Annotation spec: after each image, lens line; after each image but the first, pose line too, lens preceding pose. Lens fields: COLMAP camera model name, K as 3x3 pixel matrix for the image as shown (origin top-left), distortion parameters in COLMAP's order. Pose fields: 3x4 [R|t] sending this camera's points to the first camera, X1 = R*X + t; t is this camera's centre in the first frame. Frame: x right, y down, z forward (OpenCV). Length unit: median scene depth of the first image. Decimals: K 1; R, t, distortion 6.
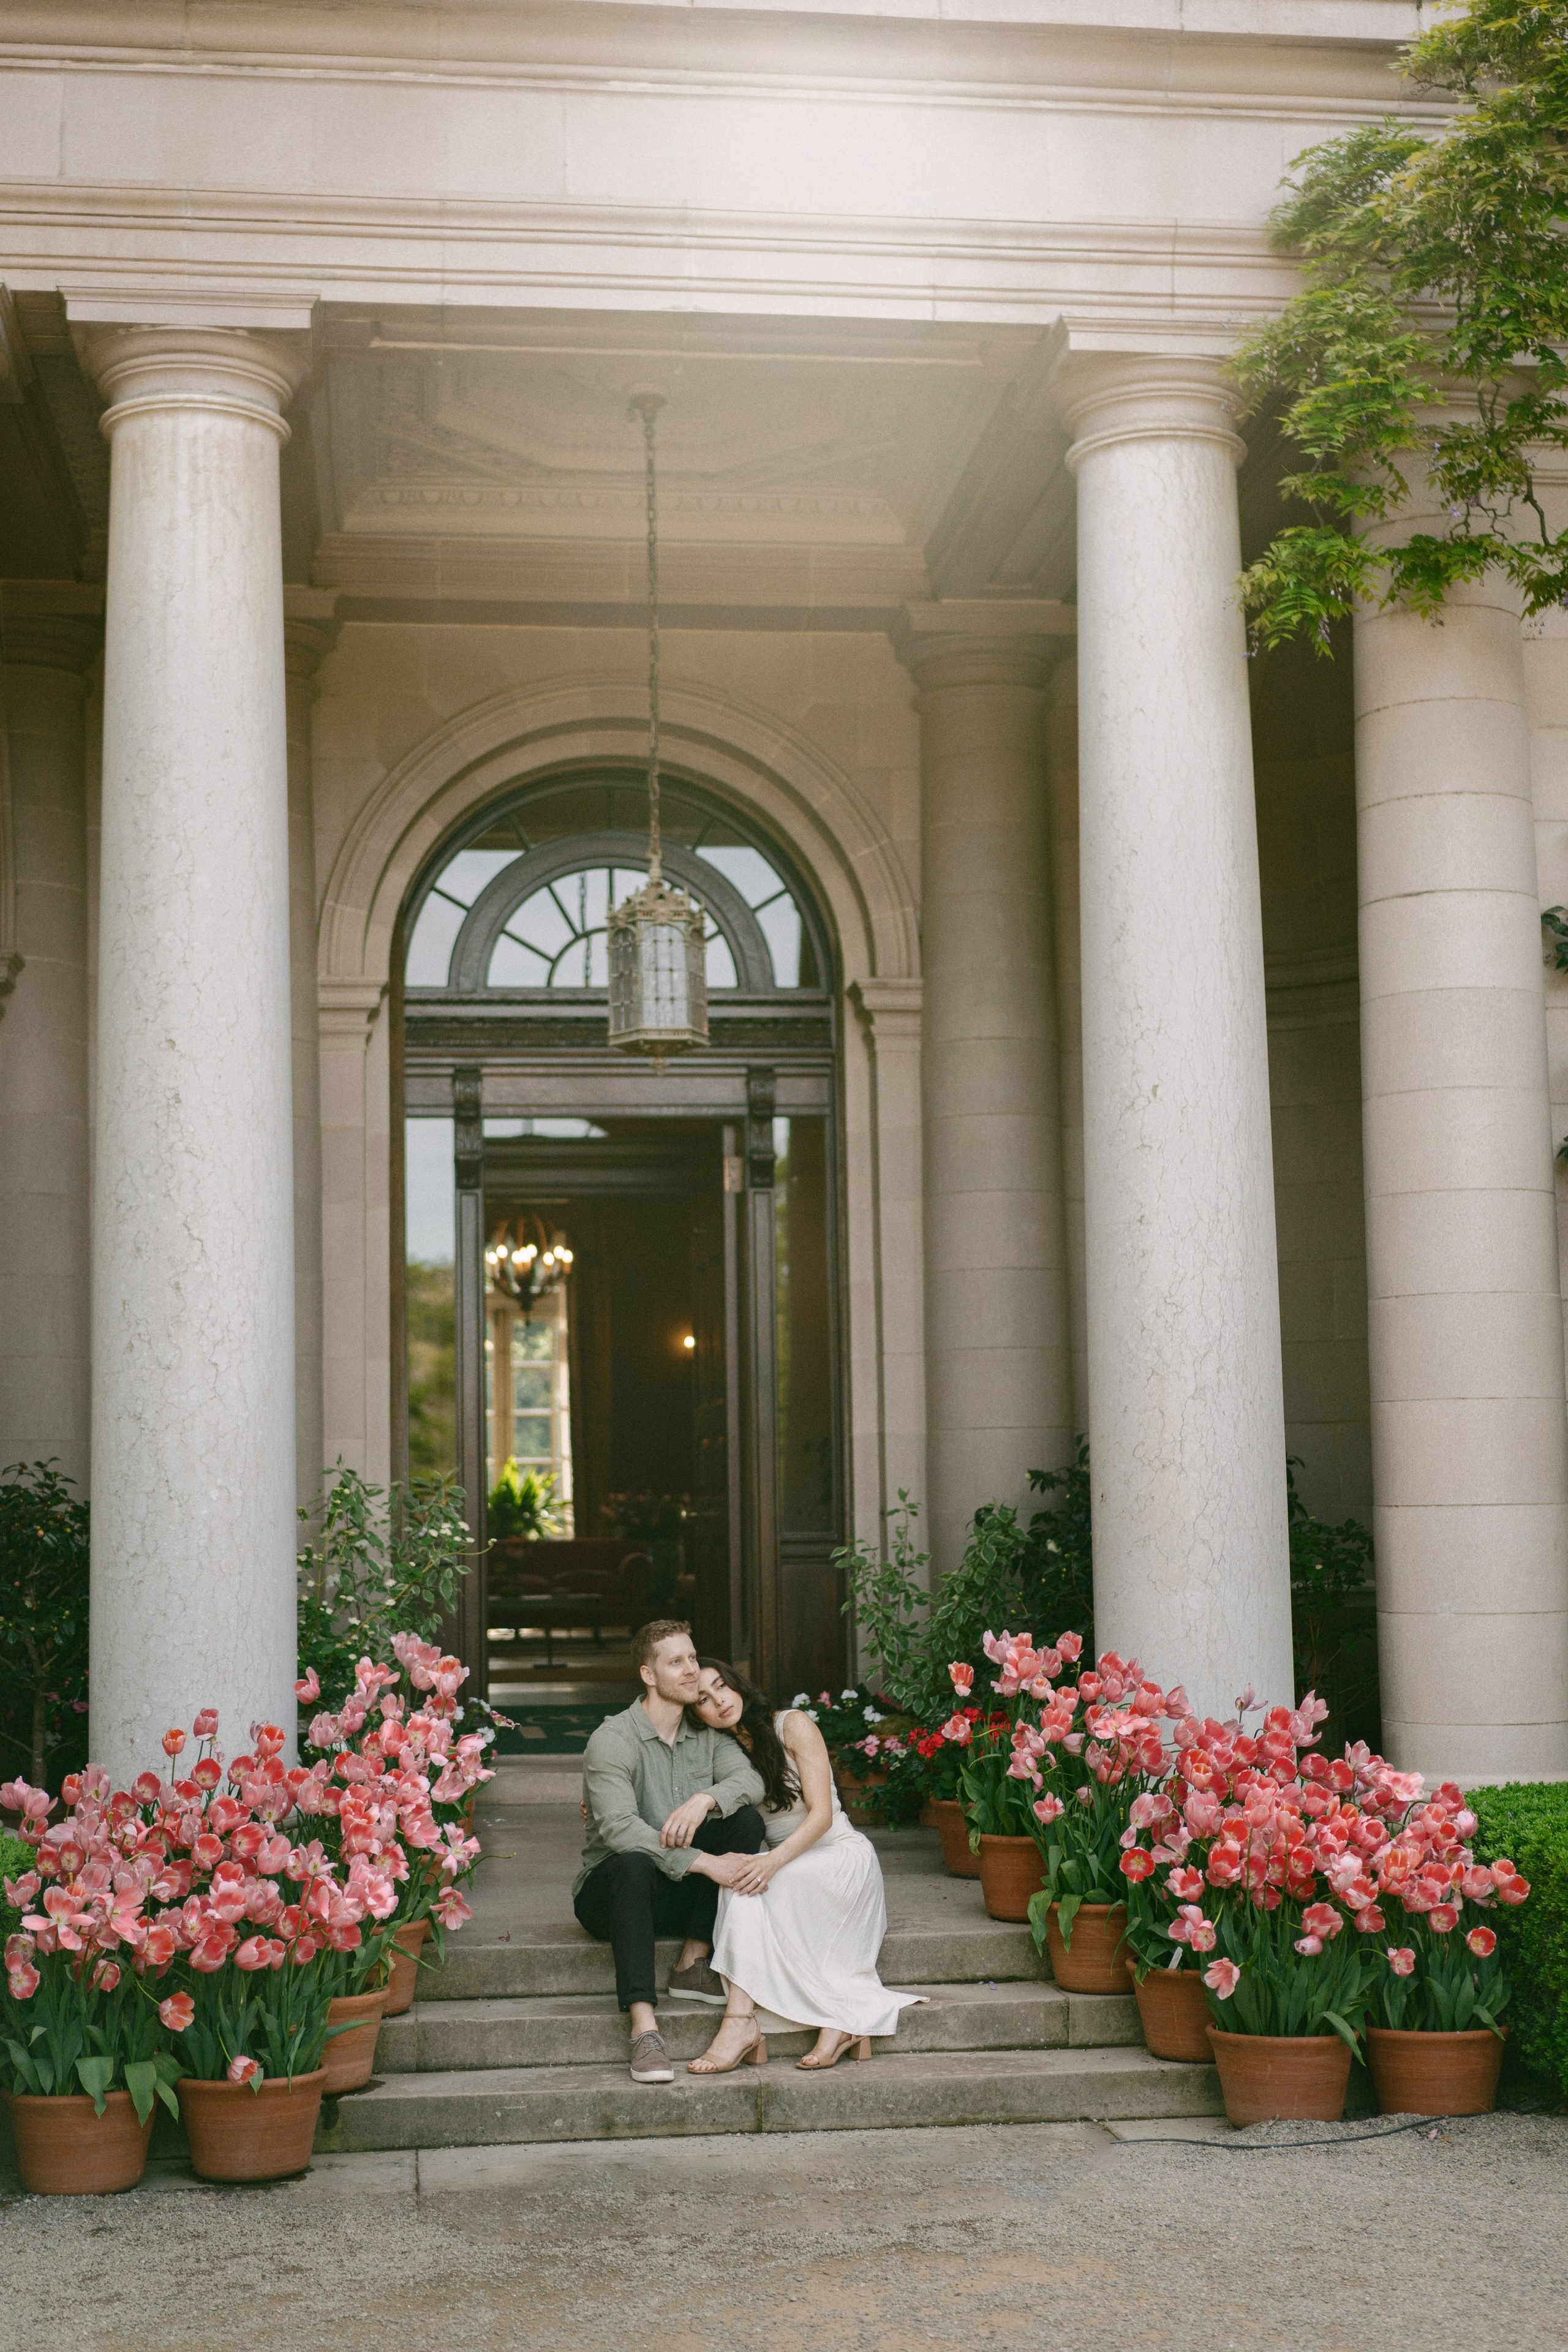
lens RADIAL K [[3058.6, 0, 775.6], [0, 3058.6, 1199.8], [0, 0, 1]] dist [0.002536, -0.005222]
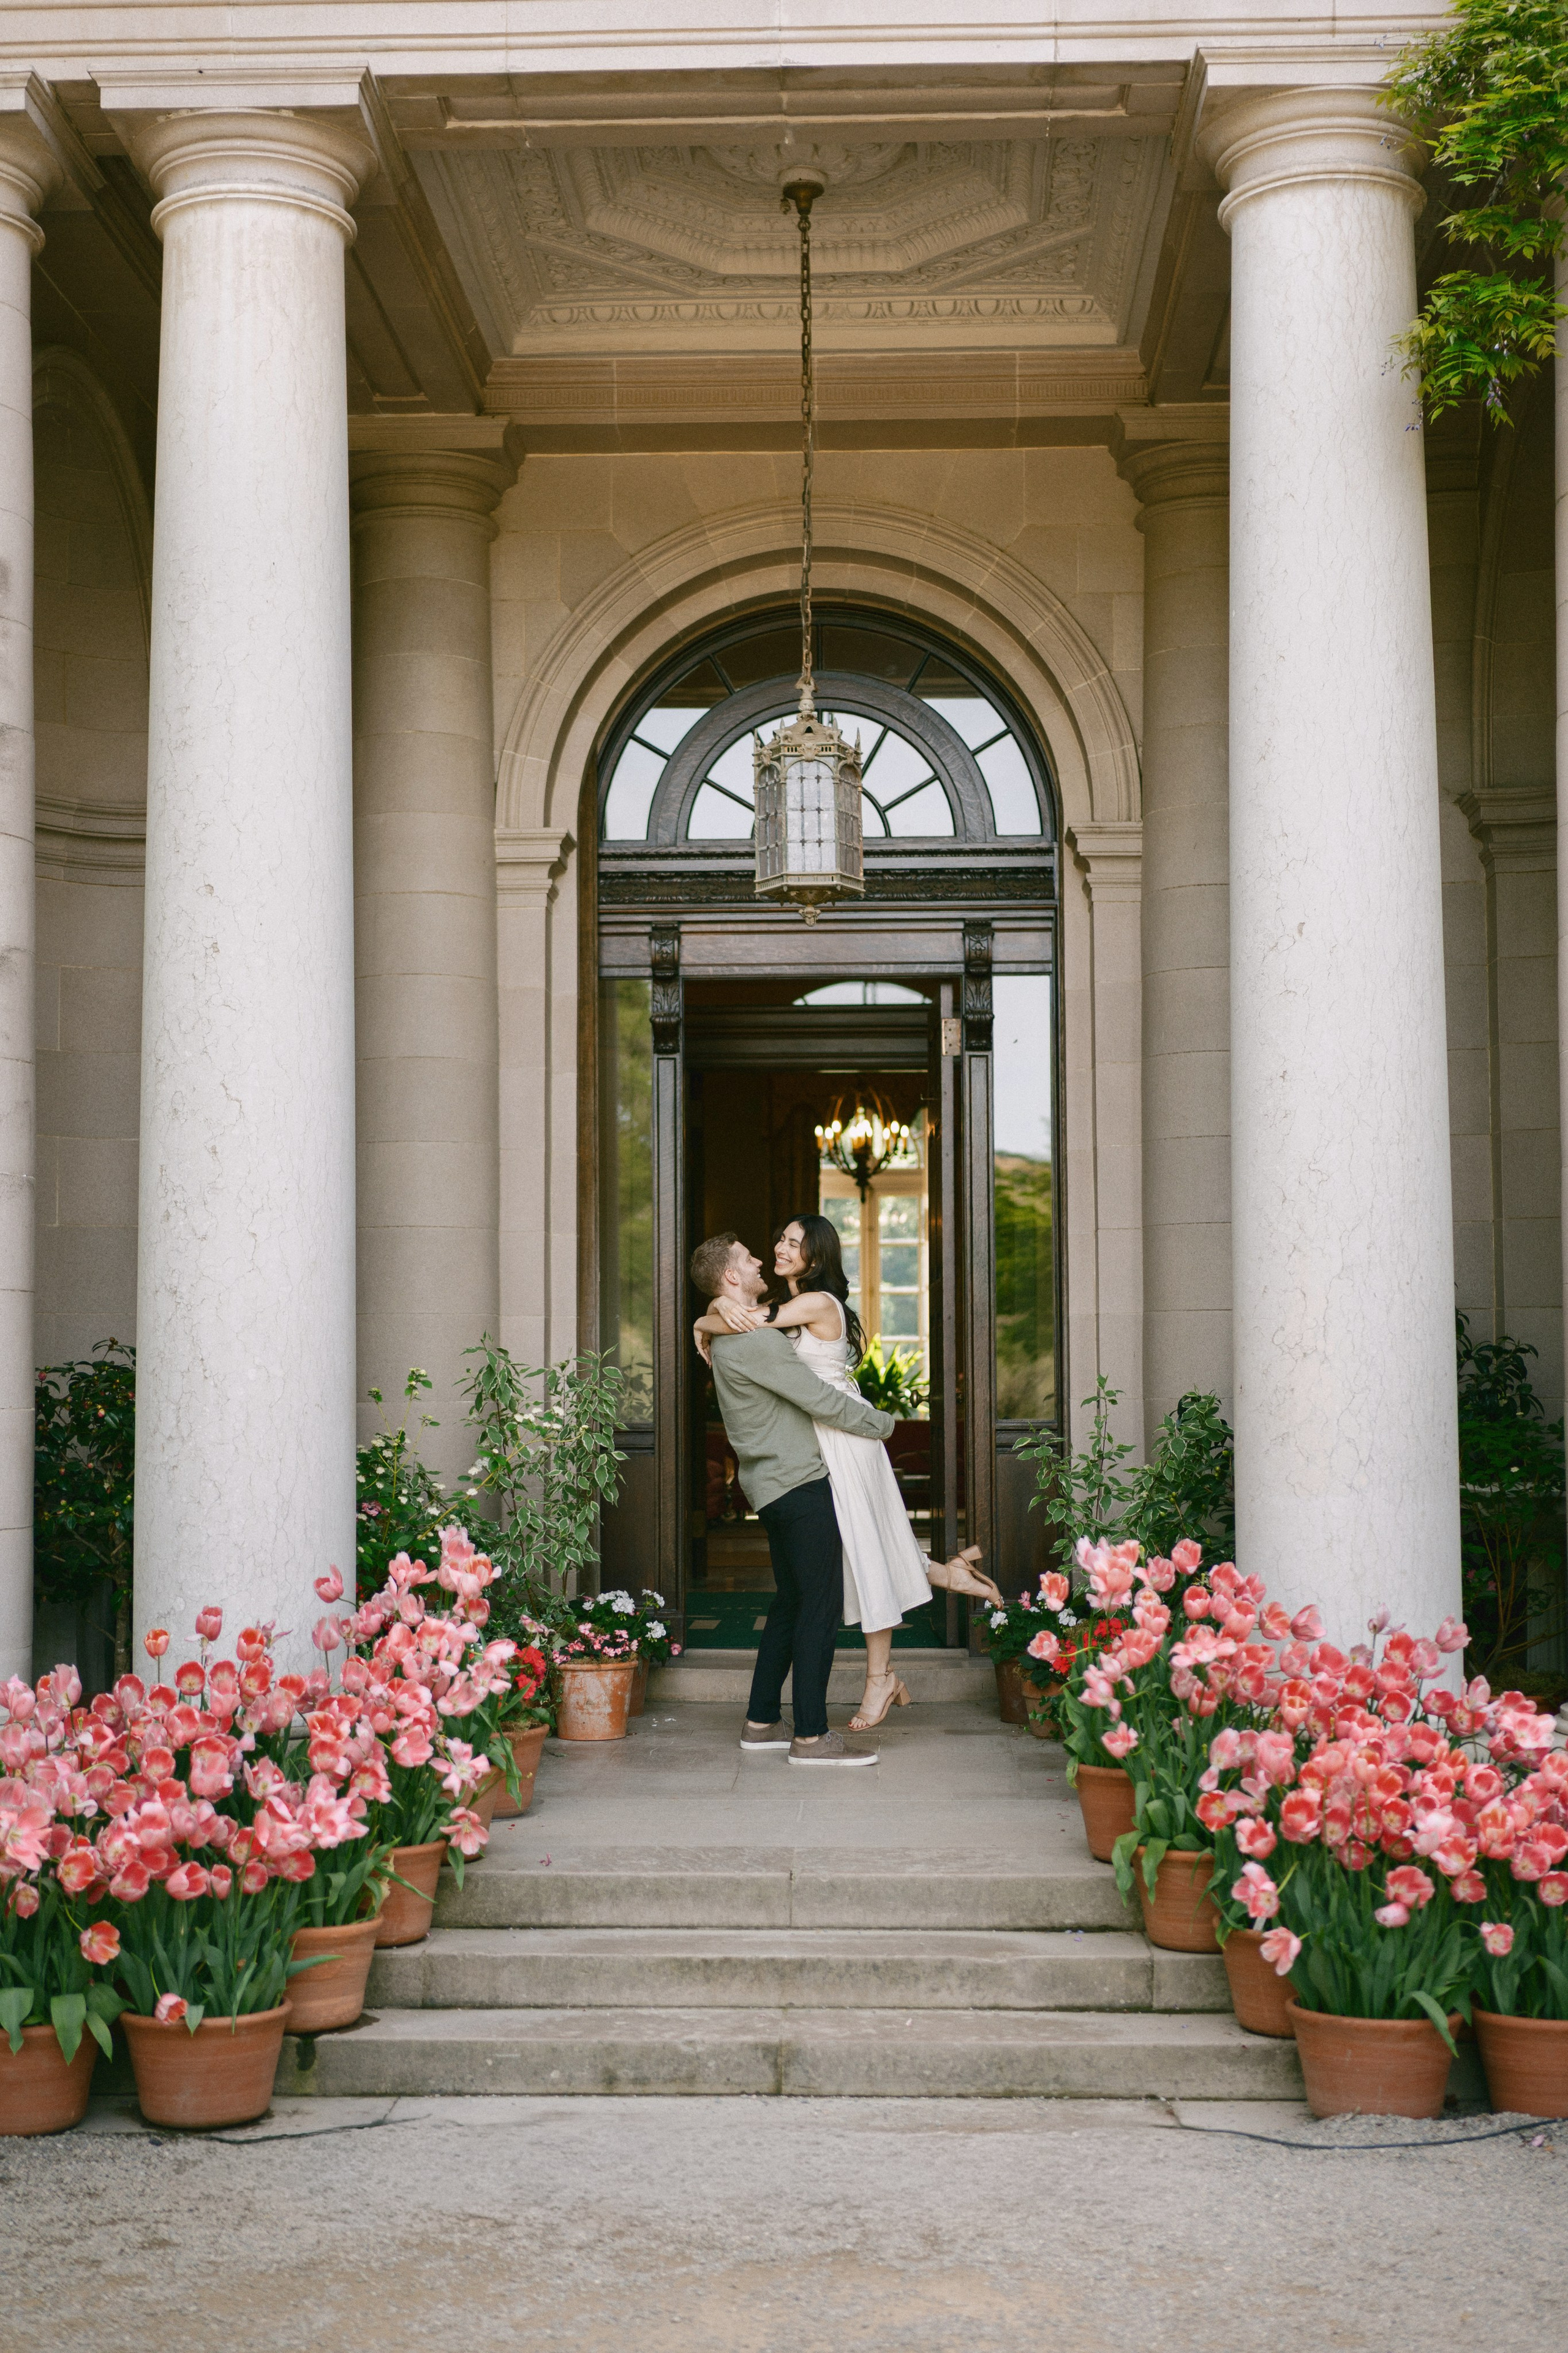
lens RADIAL K [[2990.5, 0, 784.0], [0, 2990.5, 1176.5], [0, 0, 1]] dist [-0.003709, 0.024429]
pose [[0.987658, 0.001026, -0.156624, 0.120449], [0.003861, 0.999515, 0.030897, 0.009081], [0.156580, -0.031120, 0.987175, 0.133816]]
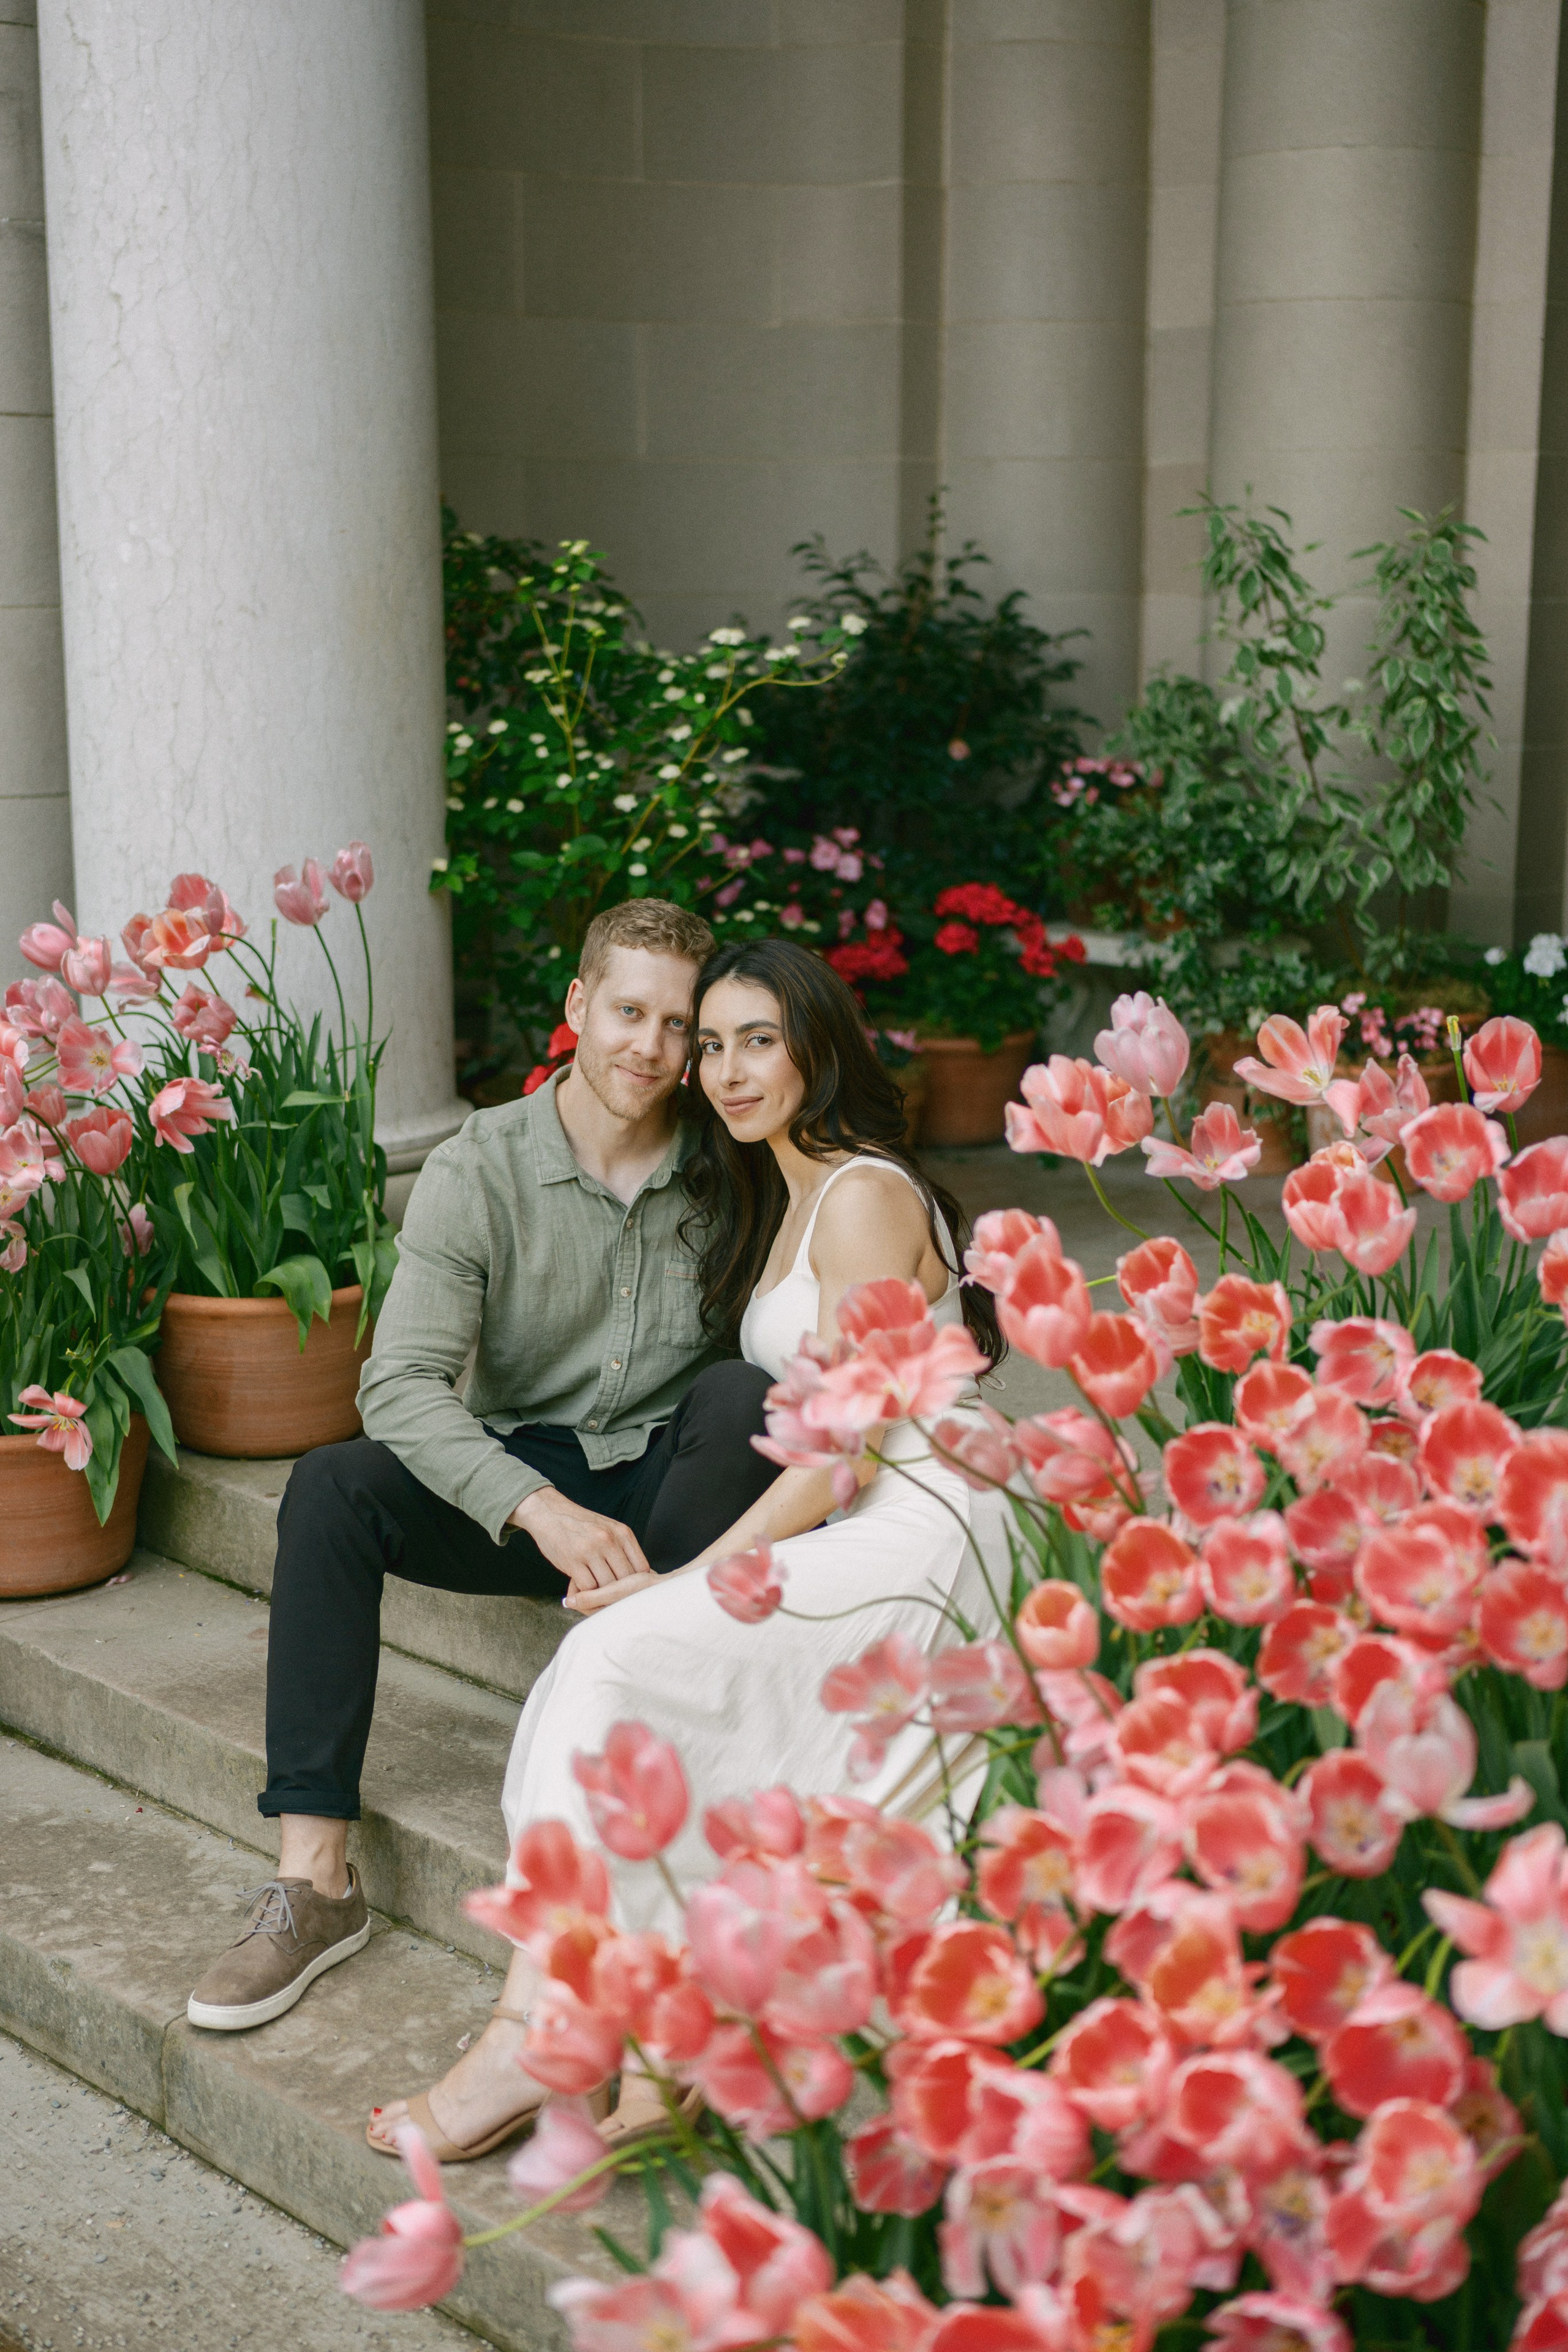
lens RADIAL K [[2989.5, 0, 784.0], [0, 2989.5, 1176.0], [0, 0, 1]] dist [-0.003709, 0.024429]
pose [[0.622473, 0.175287, -0.762760, 0.304902], [0.065459, 0.959521, 0.273924, 0.067000], [0.779899, -0.220439, 0.585802, 0.777712]]
